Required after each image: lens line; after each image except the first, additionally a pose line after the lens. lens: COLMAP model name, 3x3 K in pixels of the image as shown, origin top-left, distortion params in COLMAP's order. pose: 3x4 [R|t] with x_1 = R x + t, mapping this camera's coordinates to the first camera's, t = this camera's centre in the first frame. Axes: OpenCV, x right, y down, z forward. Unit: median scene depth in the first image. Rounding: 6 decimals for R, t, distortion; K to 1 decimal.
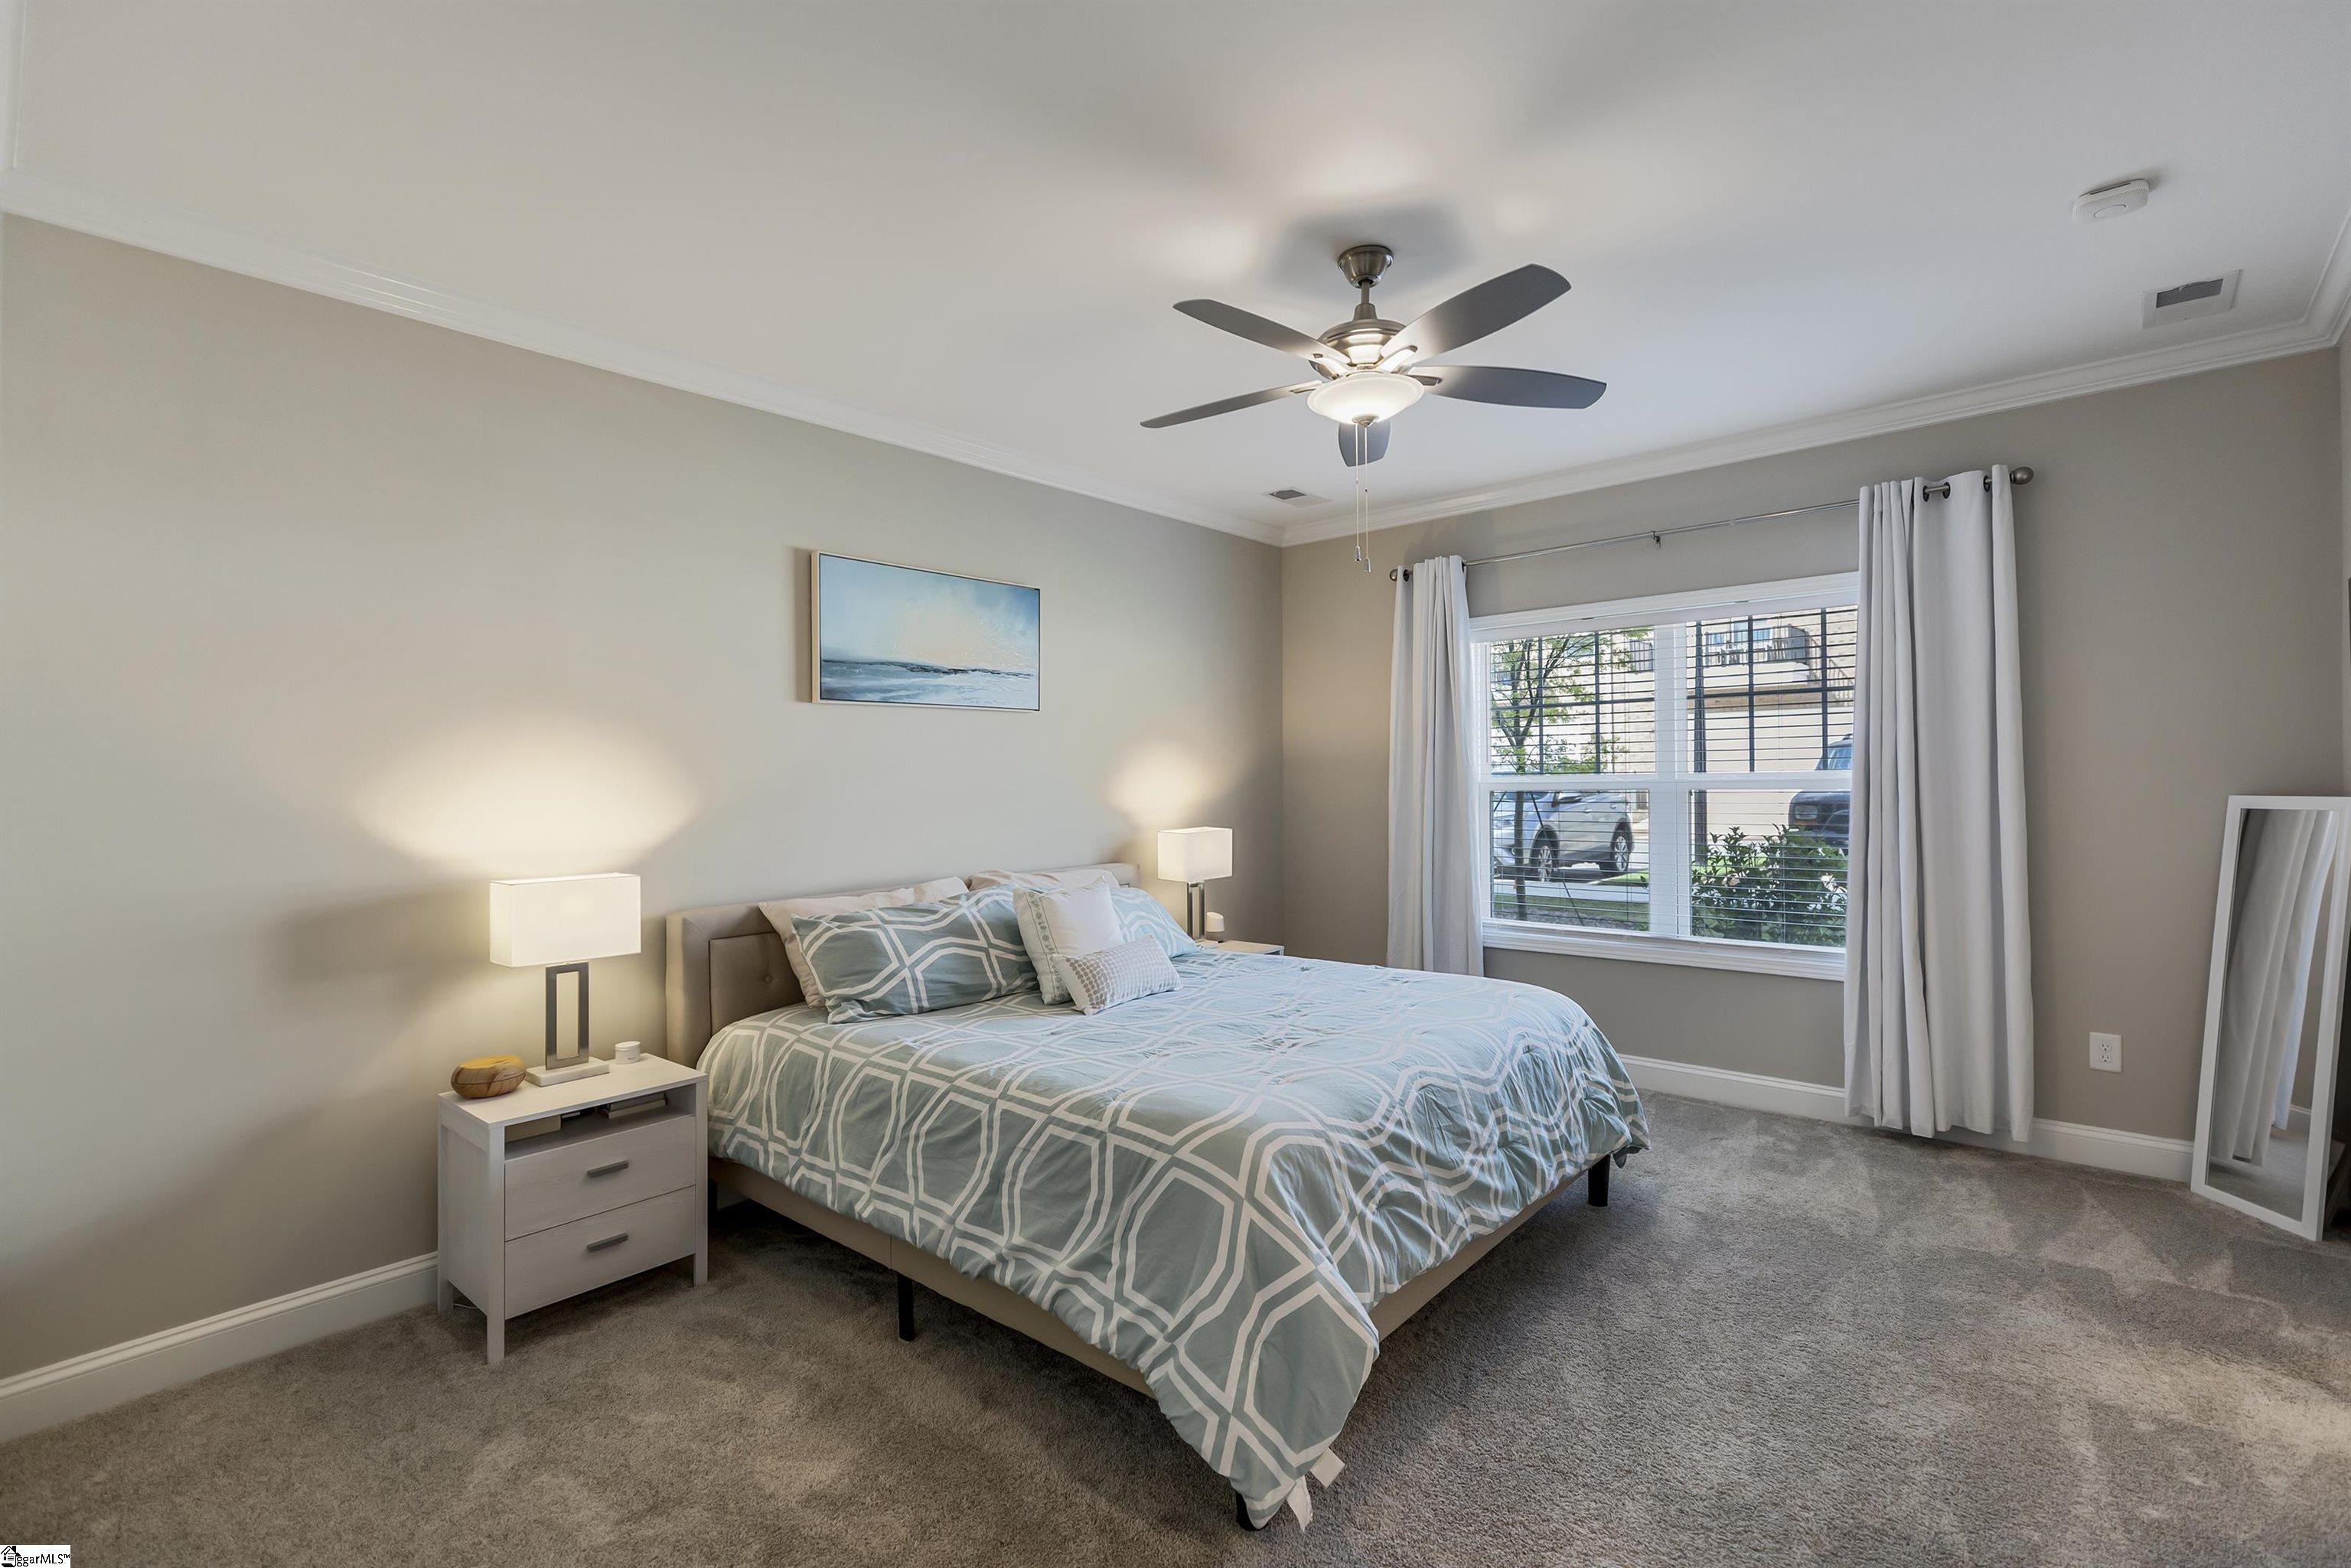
lens RADIAL K [[1068.7, 0, 1189.3], [0, 1068.7, 787.1], [0, 0, 1]] dist [0.004643, 0.001311]
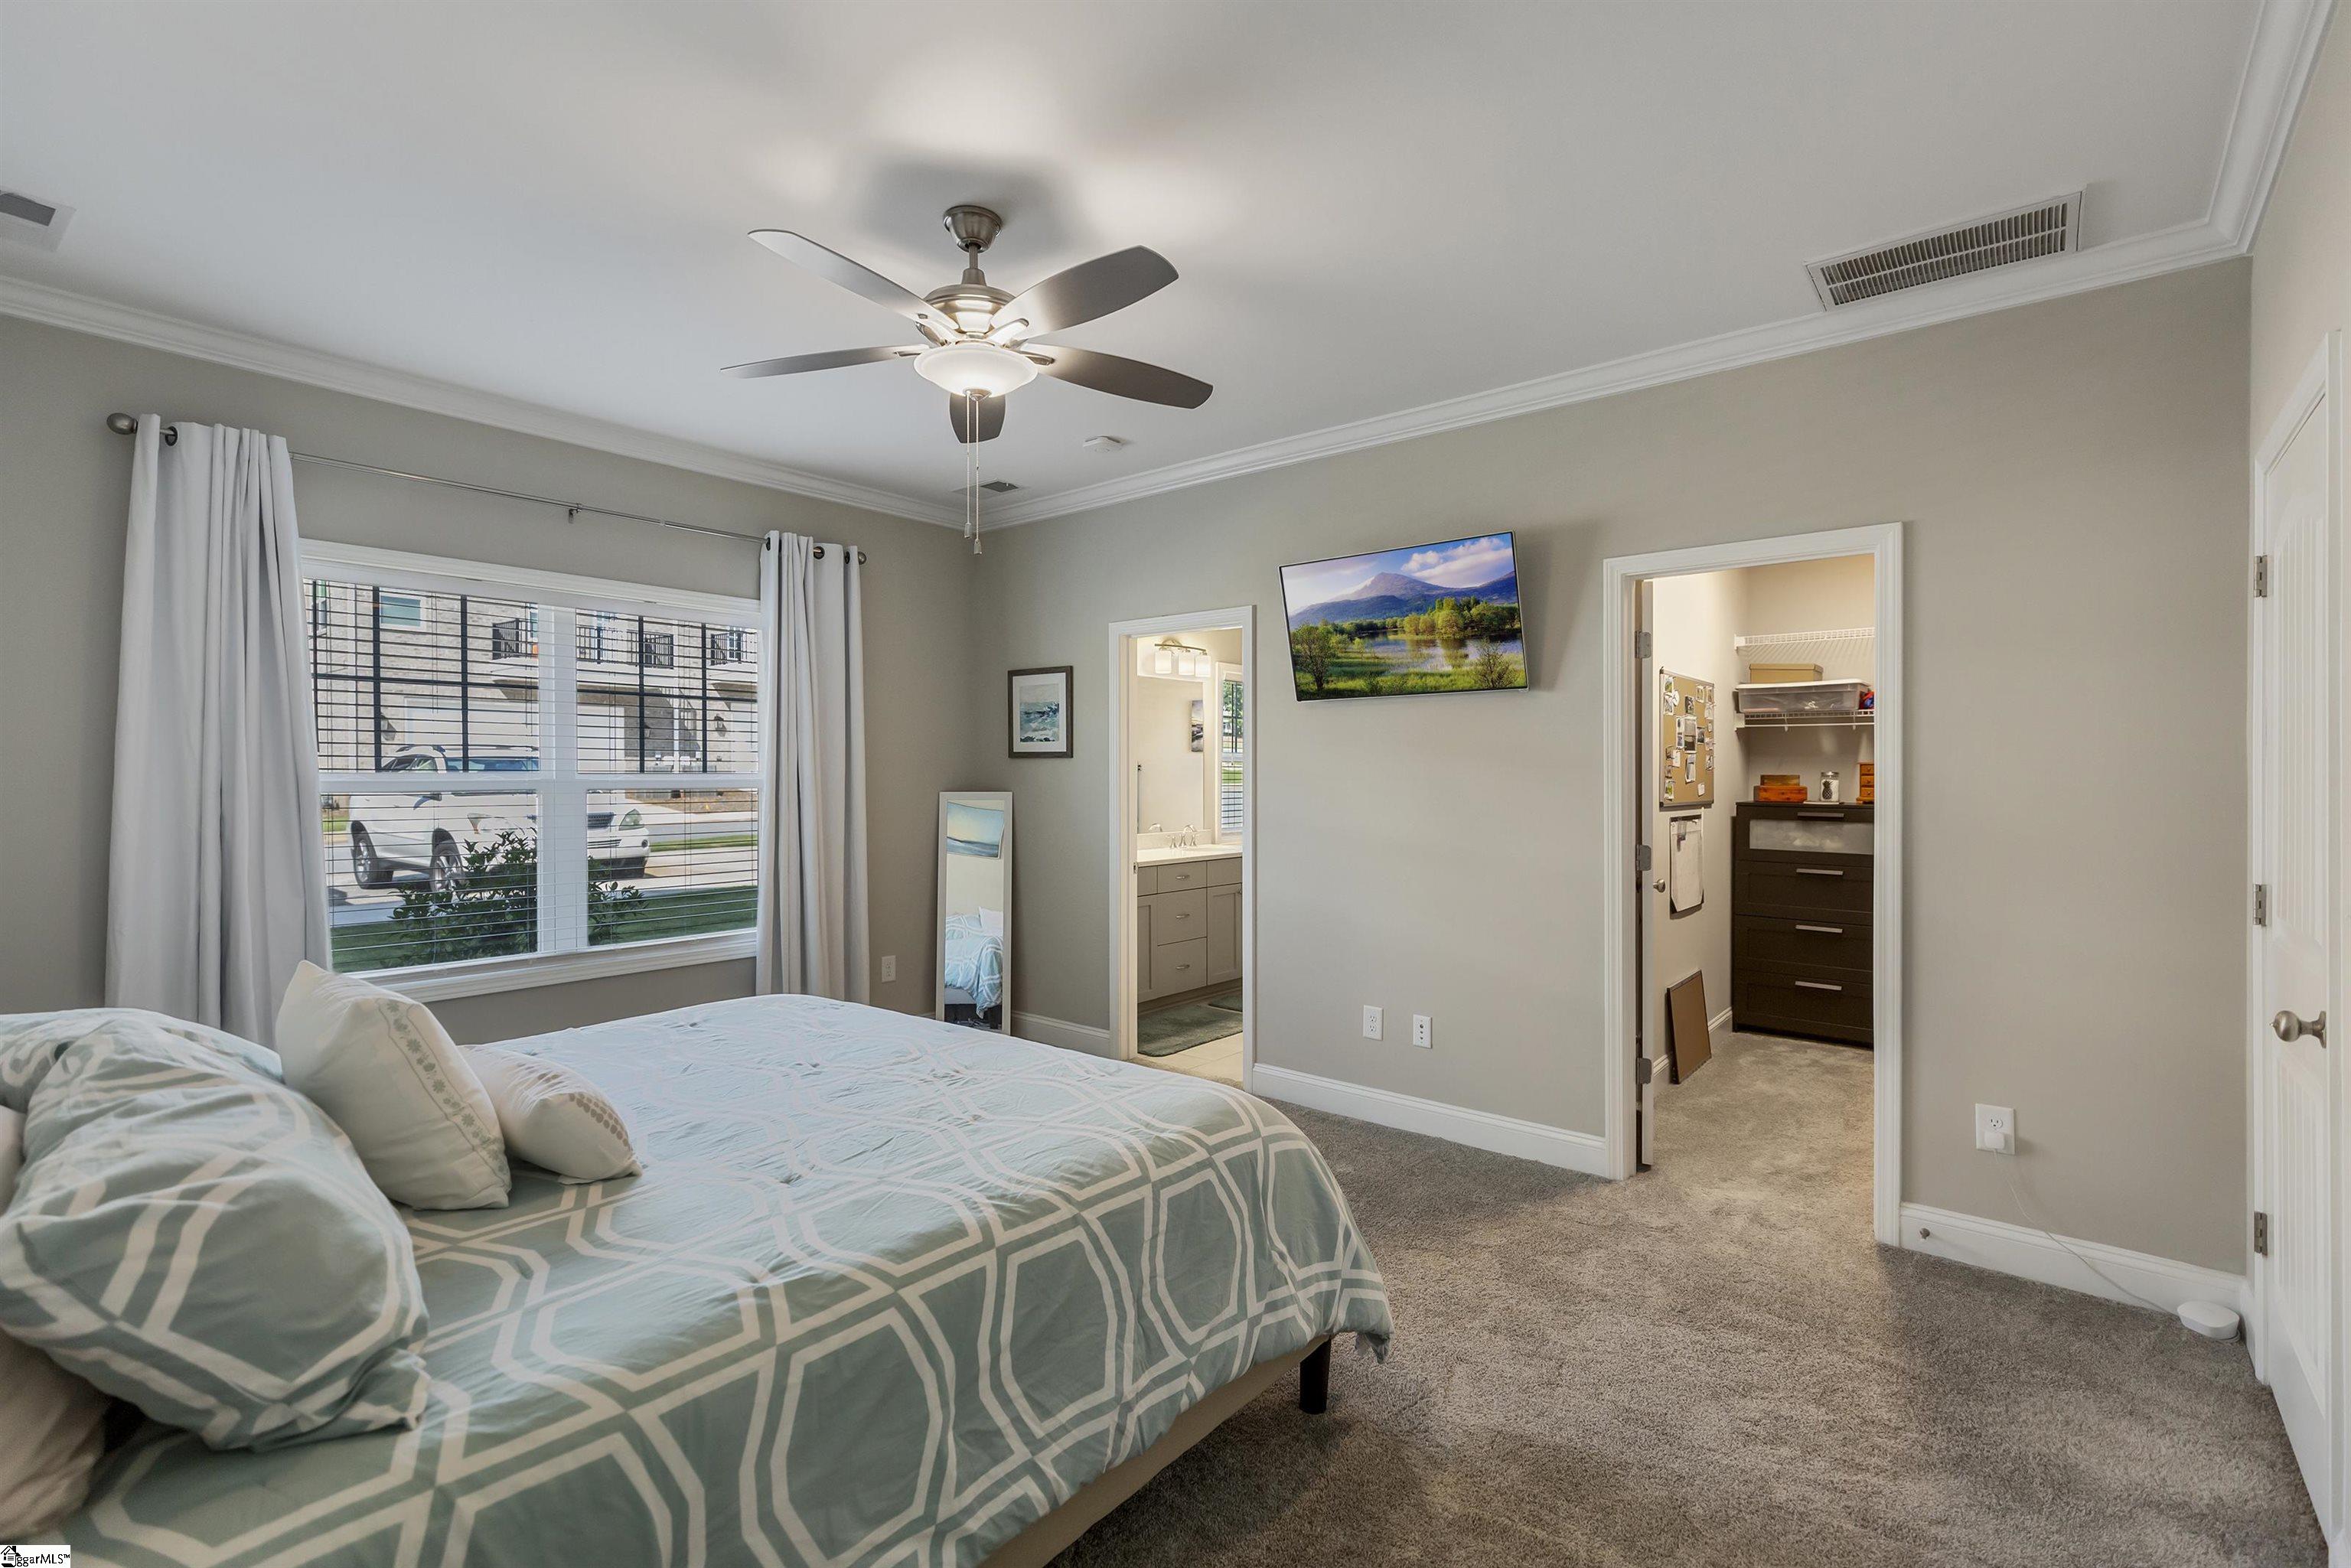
lens RADIAL K [[1068.7, 0, 1189.2], [0, 1068.7, 776.7], [0, 0, 1]] dist [0.004643, 0.001311]
pose [[-0.030044, 0.011932, 0.999477, -0.585257], [0.005827, 0.999914, -0.011762, 0.006680], [-0.999532, 0.005470, -0.030111, 0.618955]]
